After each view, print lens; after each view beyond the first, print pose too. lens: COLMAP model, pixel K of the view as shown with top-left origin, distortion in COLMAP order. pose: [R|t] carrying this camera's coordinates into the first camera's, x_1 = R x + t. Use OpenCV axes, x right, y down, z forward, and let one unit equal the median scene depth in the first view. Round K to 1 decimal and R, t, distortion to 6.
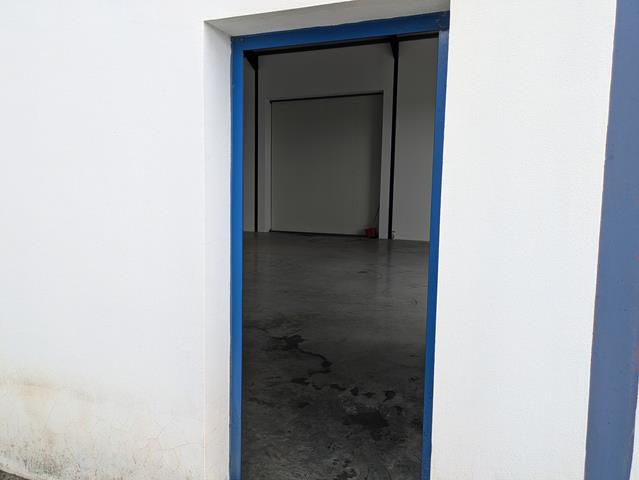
lens RADIAL K [[468.8, 0, 313.4], [0, 468.8, 239.5], [0, 0, 1]] dist [0.051514, -0.048809]
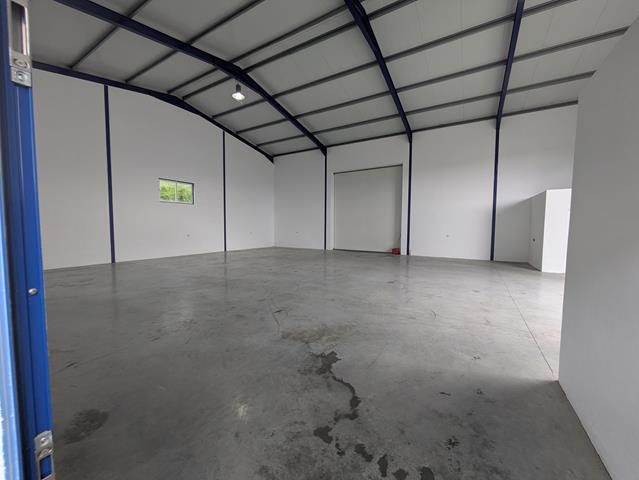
lens RADIAL K [[253.7, 0, 320.2], [0, 253.7, 238.3], [0, 0, 1]] dist [-0.003529, 0.001223]
pose [[0.986628, -0.000741, -0.162985, 0.030818], [-0.007431, 0.998745, -0.049522, -0.039873], [0.162818, 0.050071, 0.985385, 0.311664]]
